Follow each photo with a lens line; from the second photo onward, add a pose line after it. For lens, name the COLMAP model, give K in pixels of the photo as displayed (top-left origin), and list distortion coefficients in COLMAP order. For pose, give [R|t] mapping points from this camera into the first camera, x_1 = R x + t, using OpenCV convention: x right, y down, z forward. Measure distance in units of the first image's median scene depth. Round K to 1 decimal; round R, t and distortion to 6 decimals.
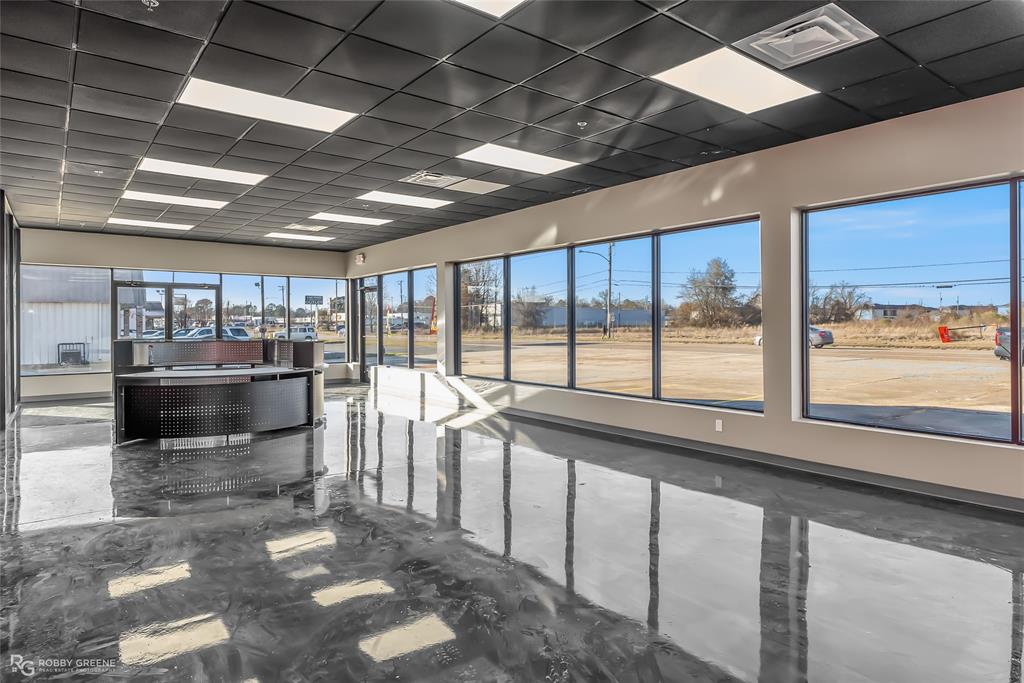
lens RADIAL K [[596.1, 0, 510.6], [0, 596.1, 324.5], [0, 0, 1]] dist [0.027132, 0.000115]
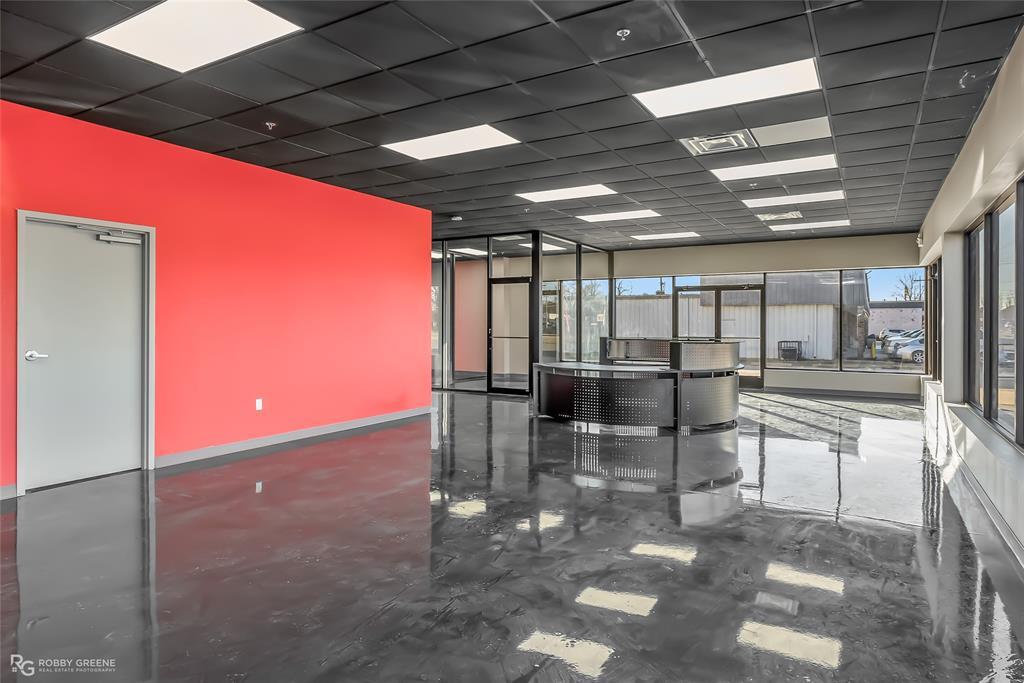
lens RADIAL K [[621.9, 0, 511.4], [0, 621.9, 309.3], [0, 0, 1]] dist [0.003680, 0.000198]
pose [[0.360637, -0.016035, -0.932568, 0.614146], [-0.008842, 0.999749, -0.020610, 0.000454], [0.932664, 0.015678, 0.360405, 0.521941]]
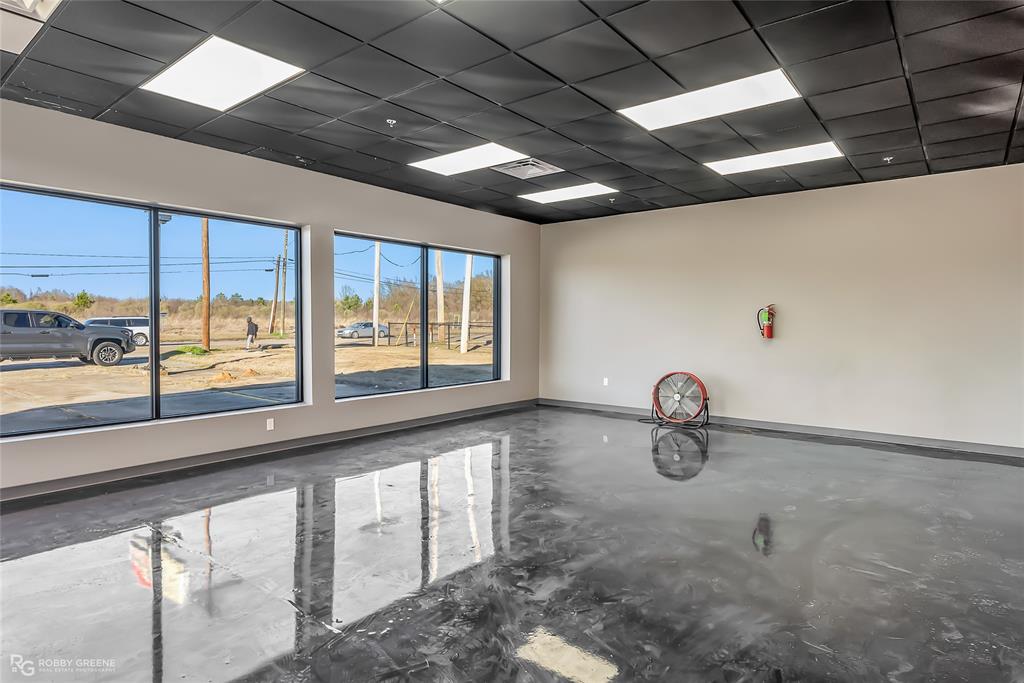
lens RADIAL K [[566.7, 0, 513.0], [0, 566.7, 324.6], [0, 0, 1]] dist [-0.005359, -0.000292]
pose [[-0.232807, 0.000392, 0.972523, -0.699497], [0.004490, 0.999990, 0.000672, 0.001551], [-0.972512, 0.004523, -0.232807, 0.851880]]
